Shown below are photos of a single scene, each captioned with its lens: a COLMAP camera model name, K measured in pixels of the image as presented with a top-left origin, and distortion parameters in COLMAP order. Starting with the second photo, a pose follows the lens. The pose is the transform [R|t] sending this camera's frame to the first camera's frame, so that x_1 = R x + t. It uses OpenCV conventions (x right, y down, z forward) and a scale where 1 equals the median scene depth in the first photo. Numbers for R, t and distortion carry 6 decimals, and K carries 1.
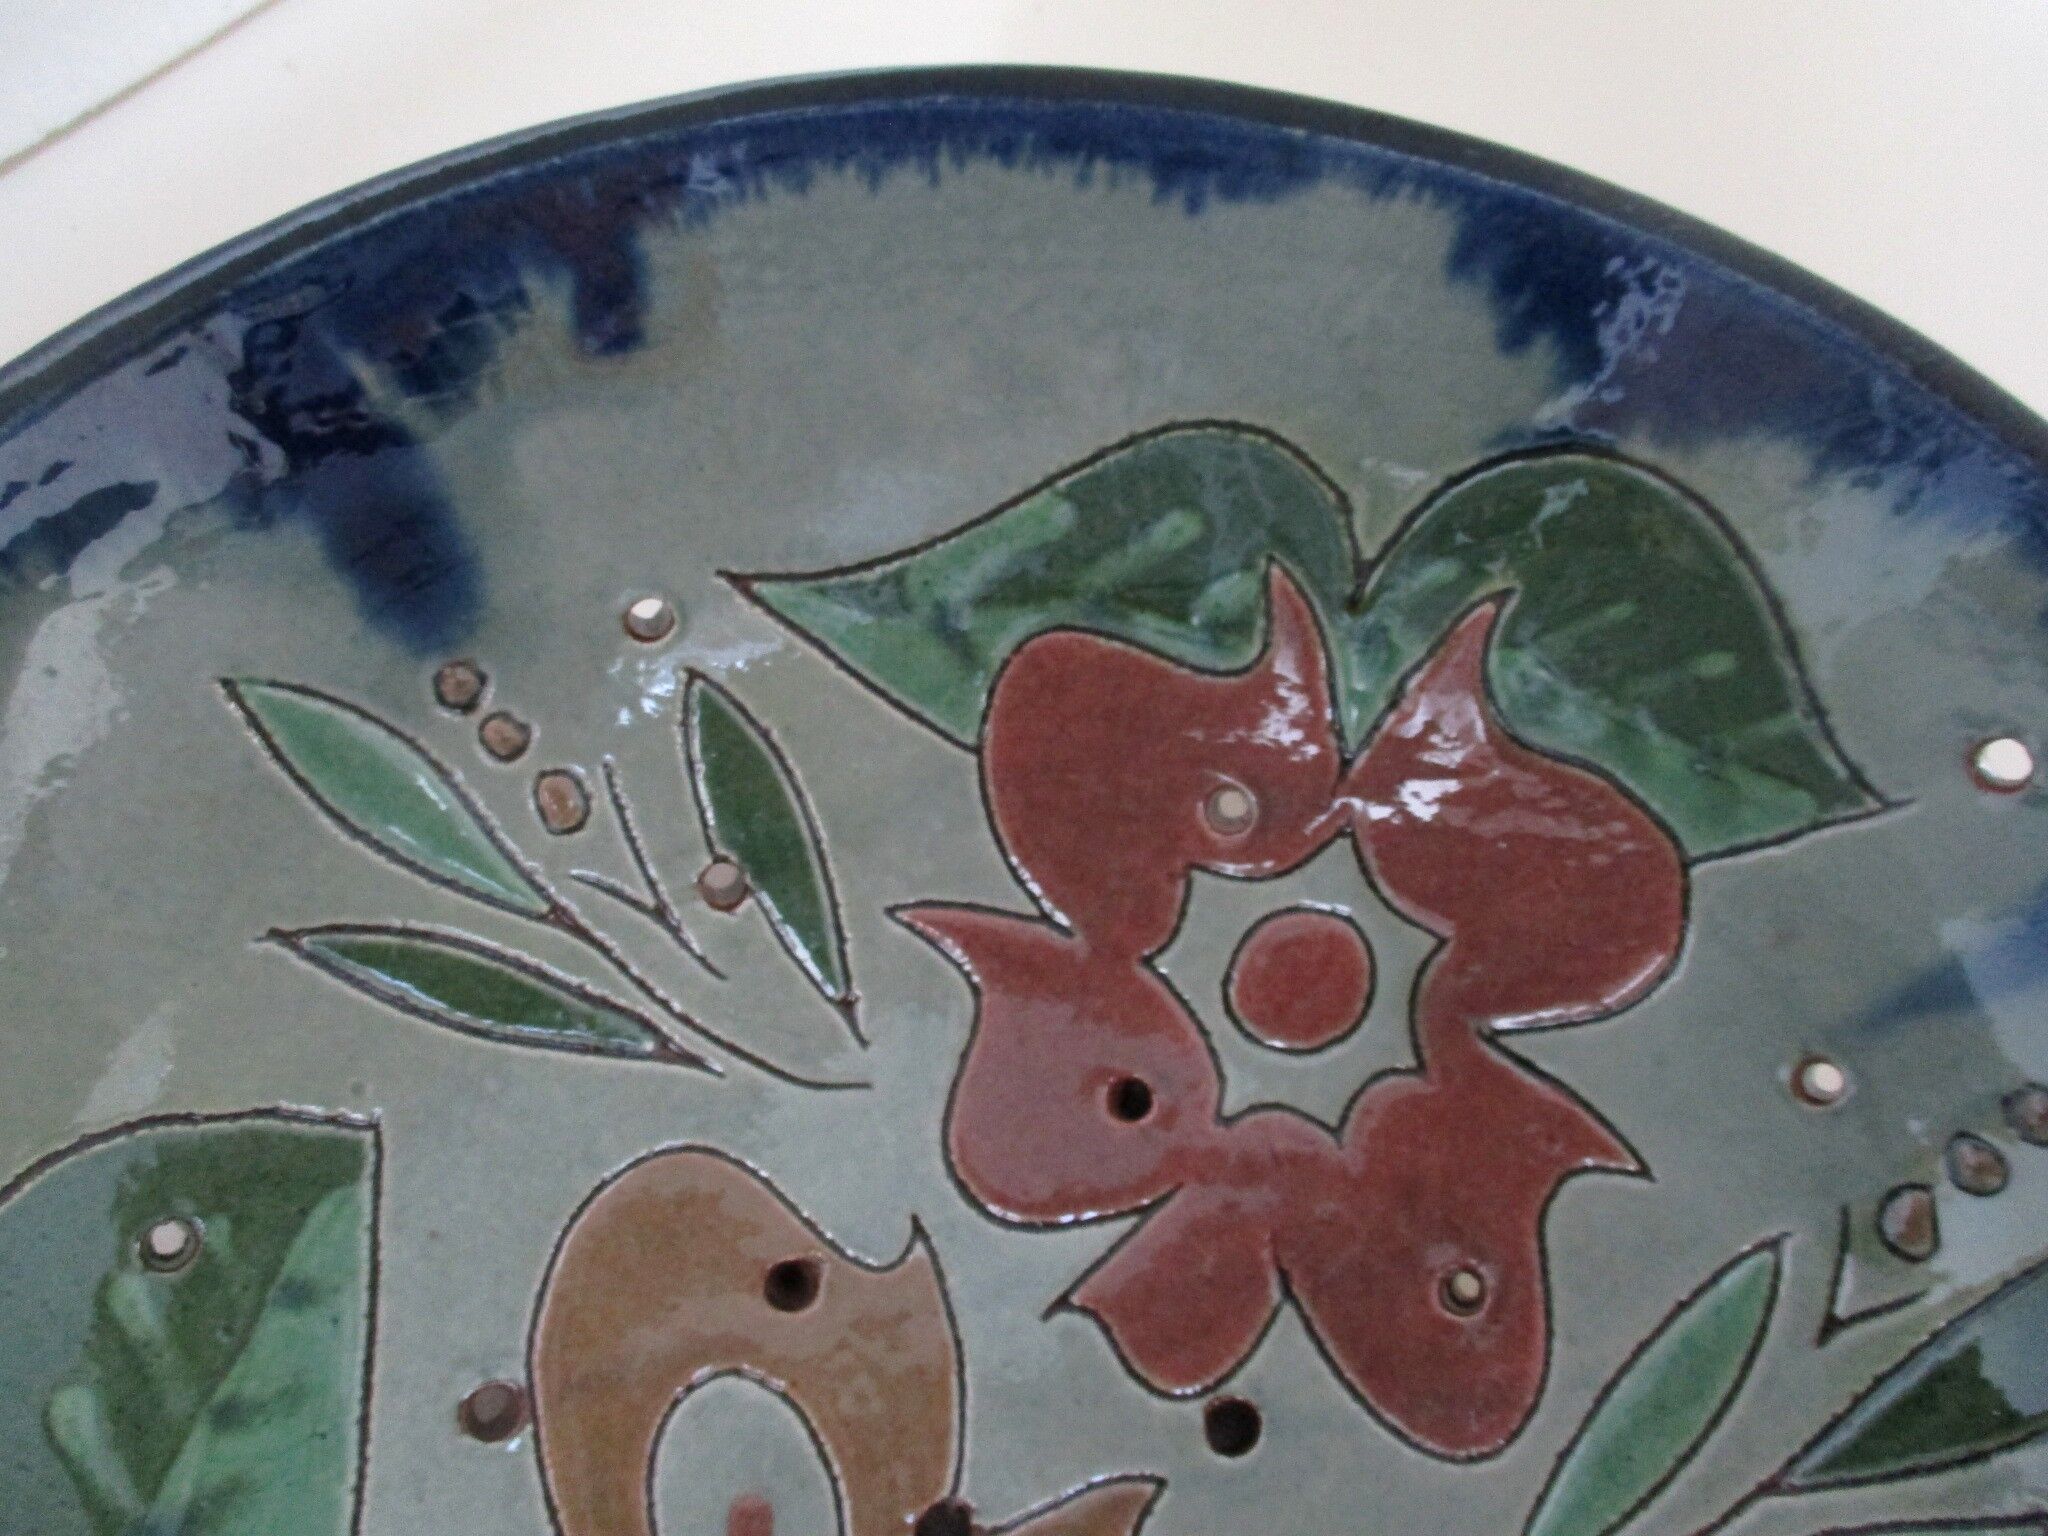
lens RADIAL K [[1682.0, 0, 1027.7], [0, 1682.0, 767.2], [0, 0, 1]] dist [-0.041797, 0.014740]
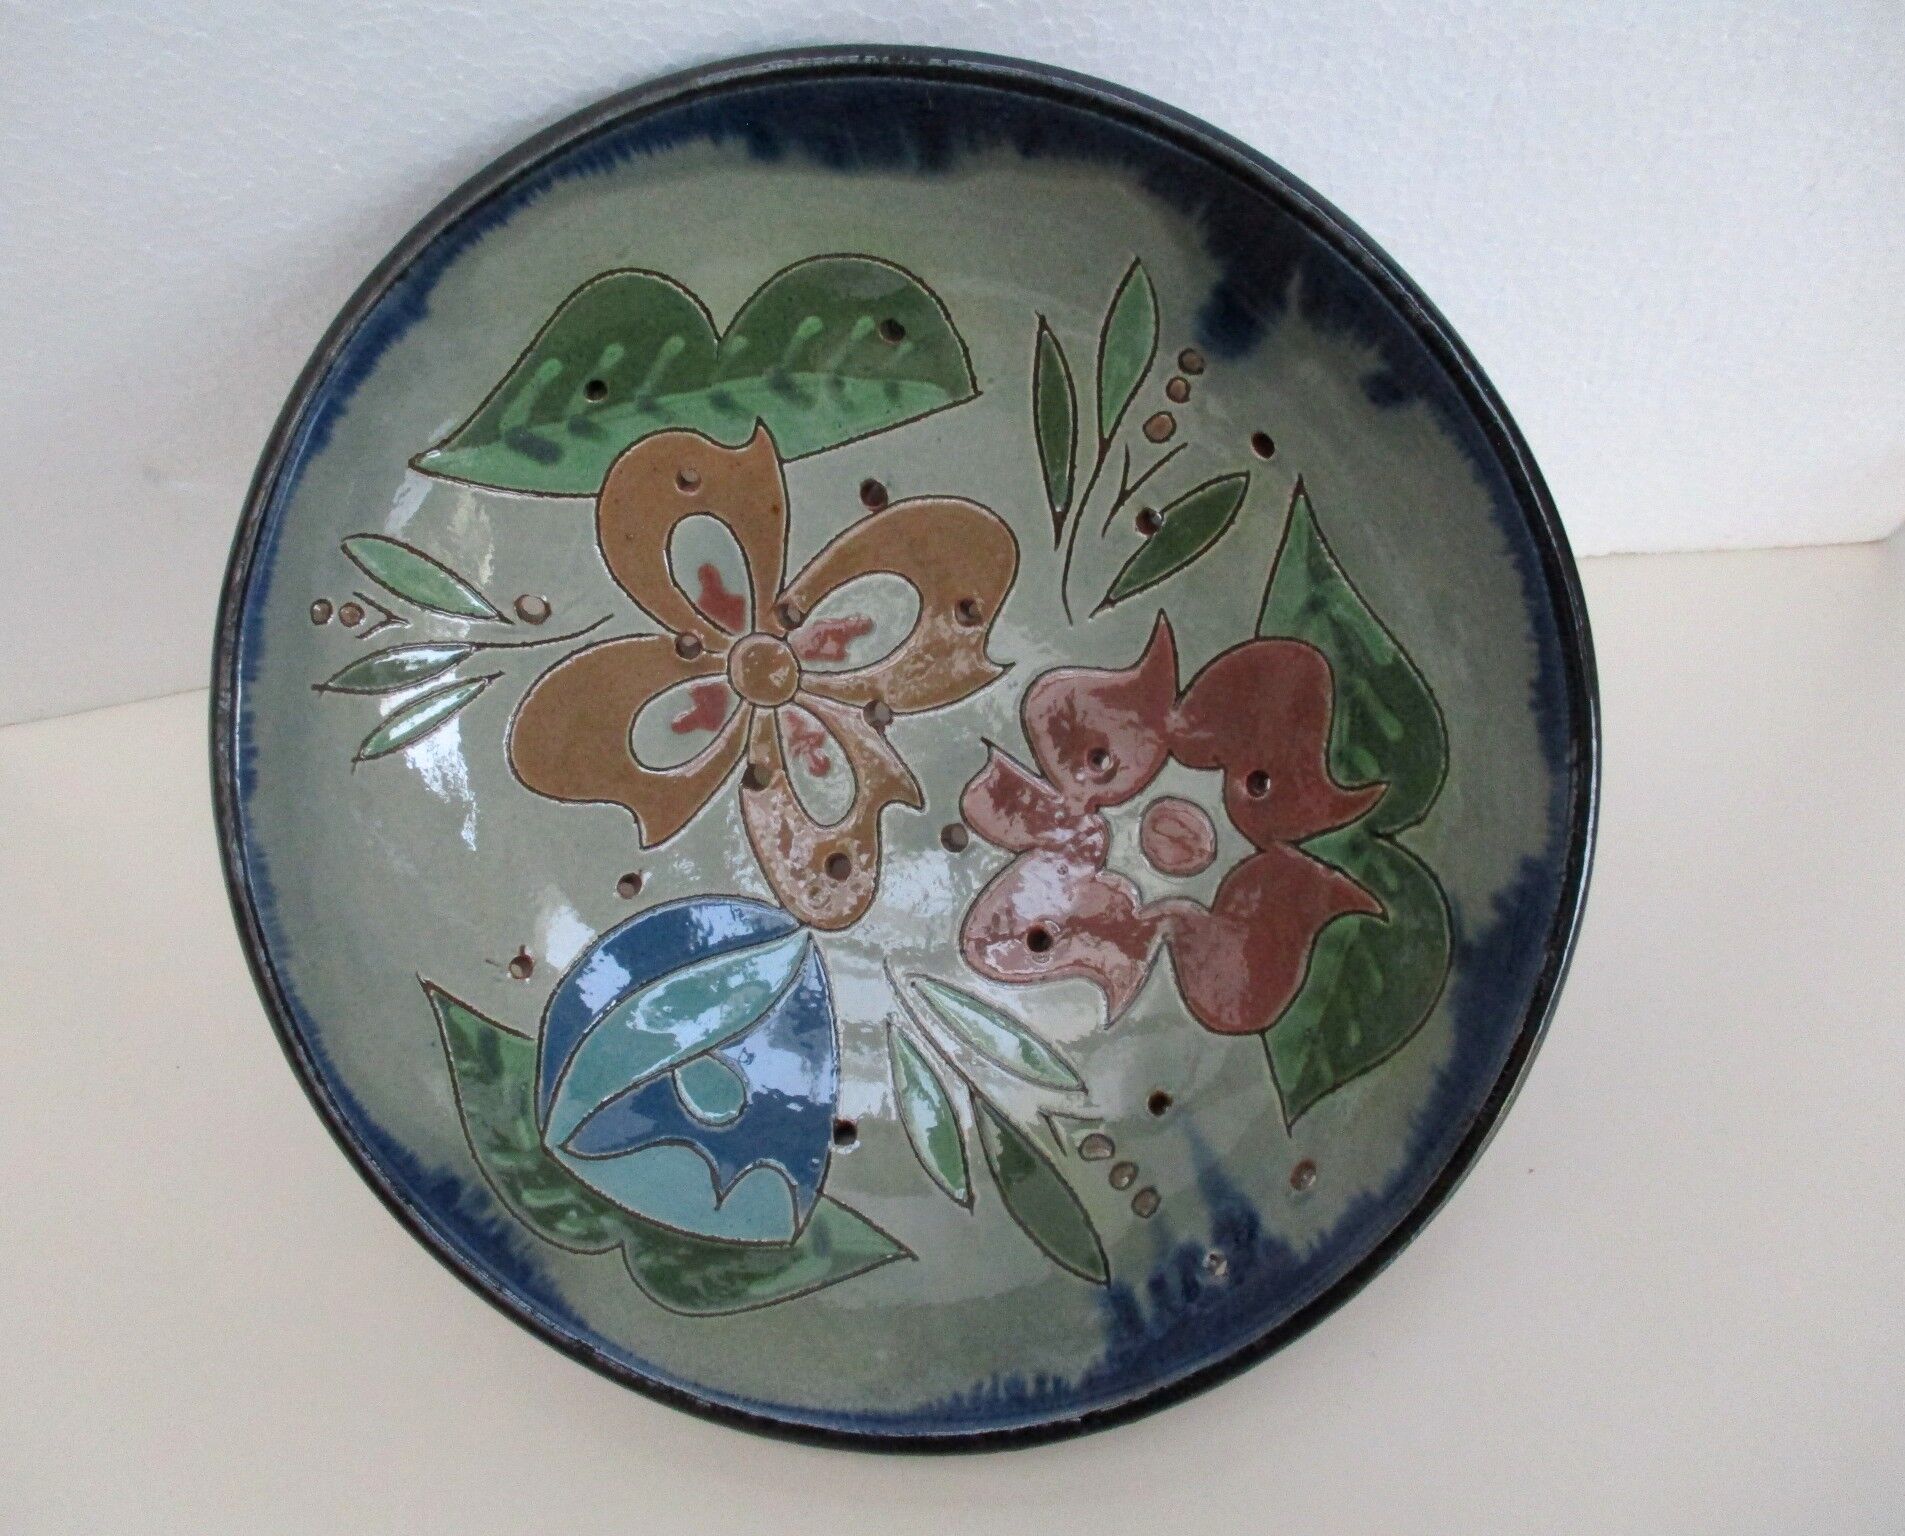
lens RADIAL K [[1698.5, 0, 870.2], [0, 1698.5, 760.5], [0, 0, 1]] dist [-0.009705, 0.004051]
pose [[0.218433, 0.975845, -0.003698, 0.013708], [-0.784071, 0.177760, 0.594672, -0.773684], [0.580965, -0.126997, 0.803960, -0.721827]]
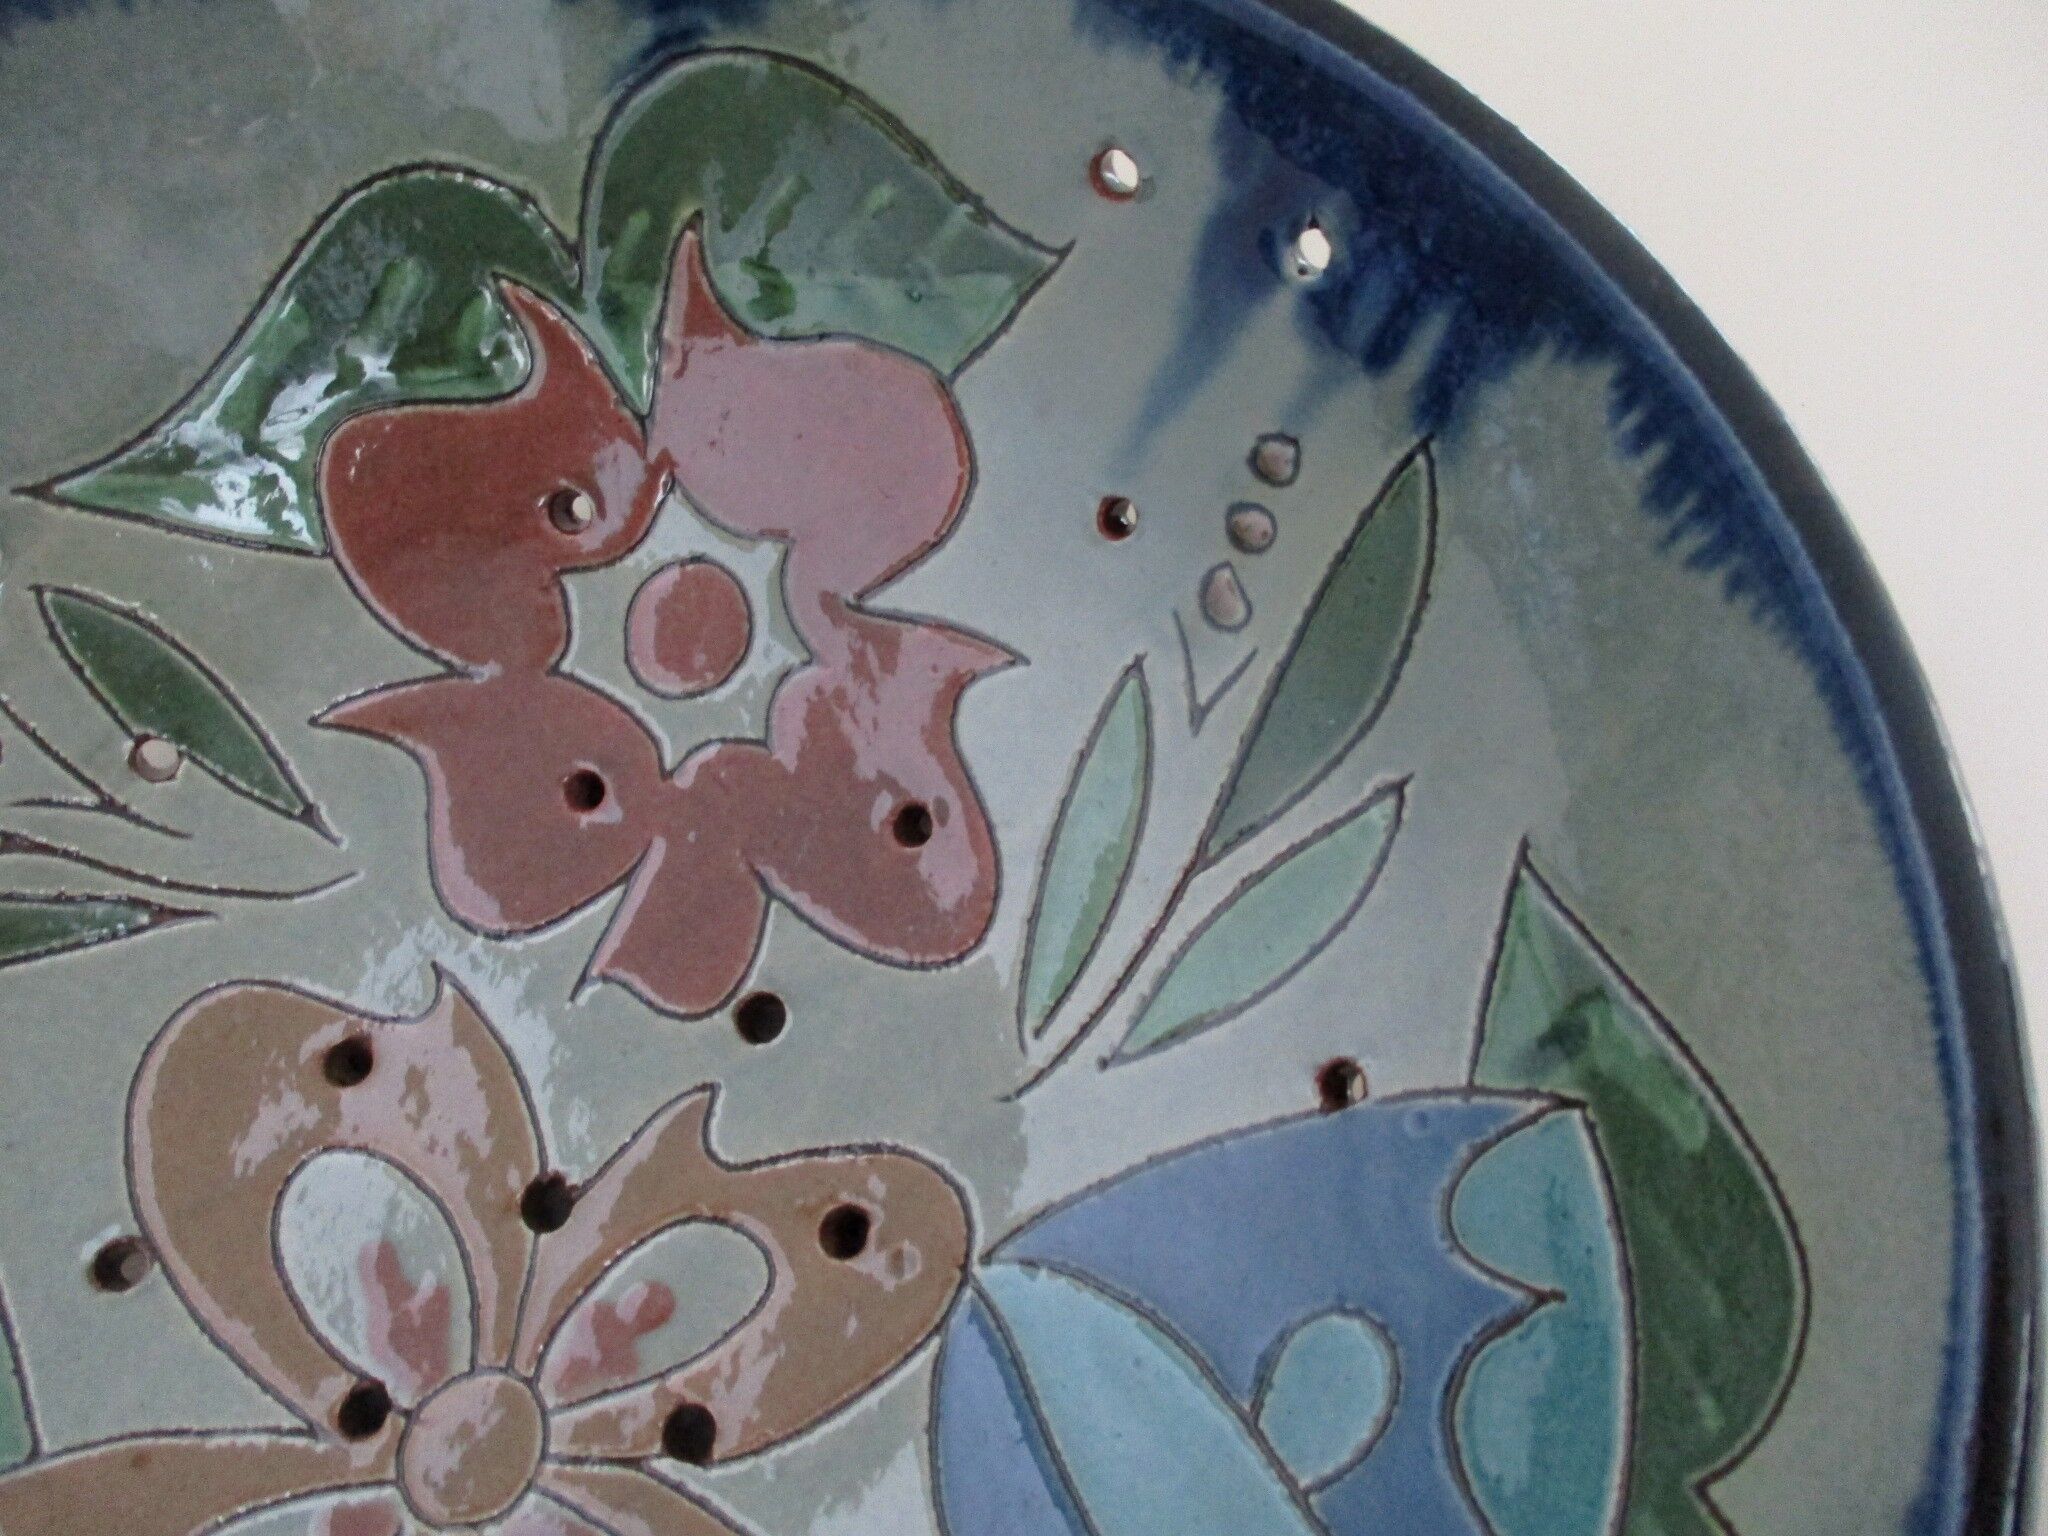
lens RADIAL K [[1682.0, 0, 1009.2], [0, 1682.0, 774.1], [0, 0, 1]] dist [-0.041797, 0.014740]
pose [[0.916745, -0.398775, 0.023615, 0.306051], [0.395362, 0.914182, 0.089222, 0.209086], [-0.057168, -0.072457, 0.995732, -0.104164]]
